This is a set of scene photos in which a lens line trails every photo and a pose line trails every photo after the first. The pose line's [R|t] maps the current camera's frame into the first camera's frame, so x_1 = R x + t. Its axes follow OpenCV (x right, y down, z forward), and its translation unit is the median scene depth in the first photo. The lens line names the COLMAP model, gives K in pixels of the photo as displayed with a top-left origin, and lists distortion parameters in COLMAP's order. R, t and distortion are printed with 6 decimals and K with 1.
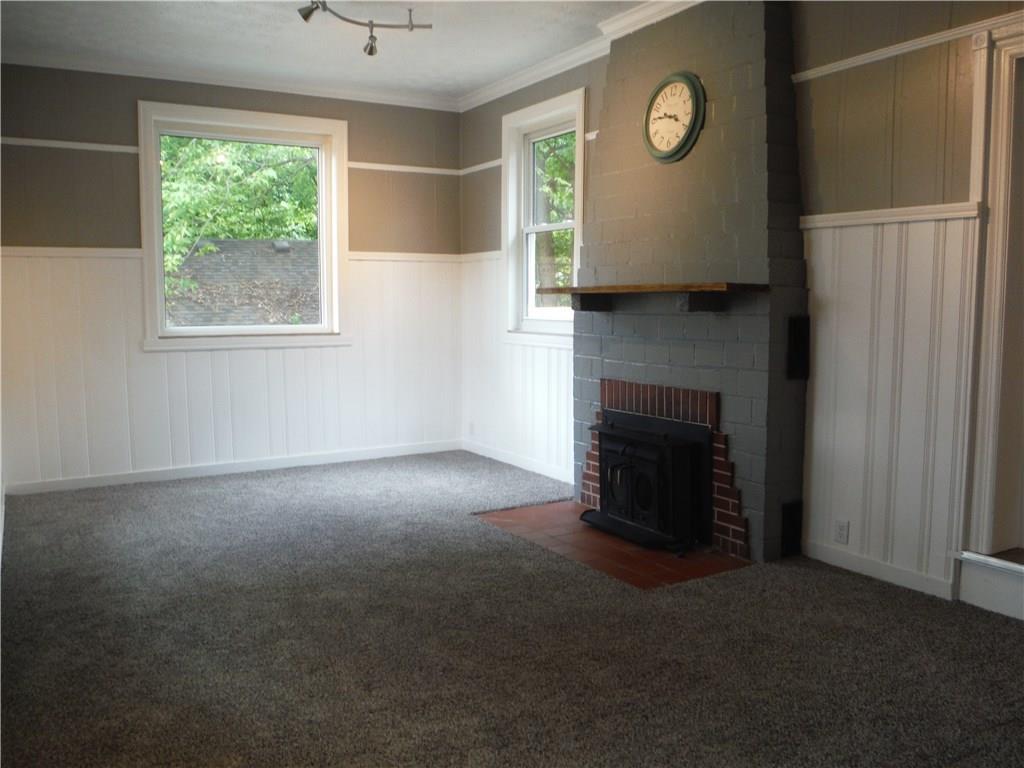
lens RADIAL K [[864.6, 0, 514.6], [0, 864.6, 390.9], [0, 0, 1]] dist [-0.064465, 0.017502]
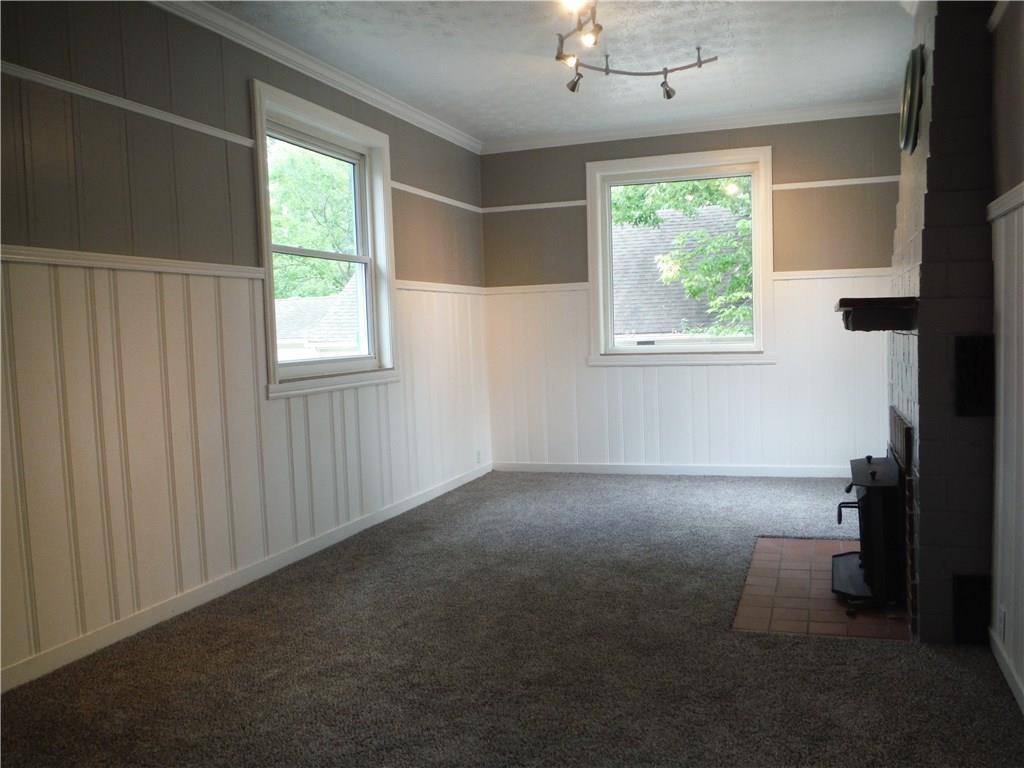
lens RADIAL K [[865.4, 0, 522.4], [0, 865.4, 383.1], [0, 0, 1]] dist [-0.038458, 0.079151]
pose [[0.645522, 0.031965, -0.763072, 0.601534], [-0.052115, 0.998639, -0.002254, -0.019306], [0.761961, 0.041223, 0.646309, 0.173095]]
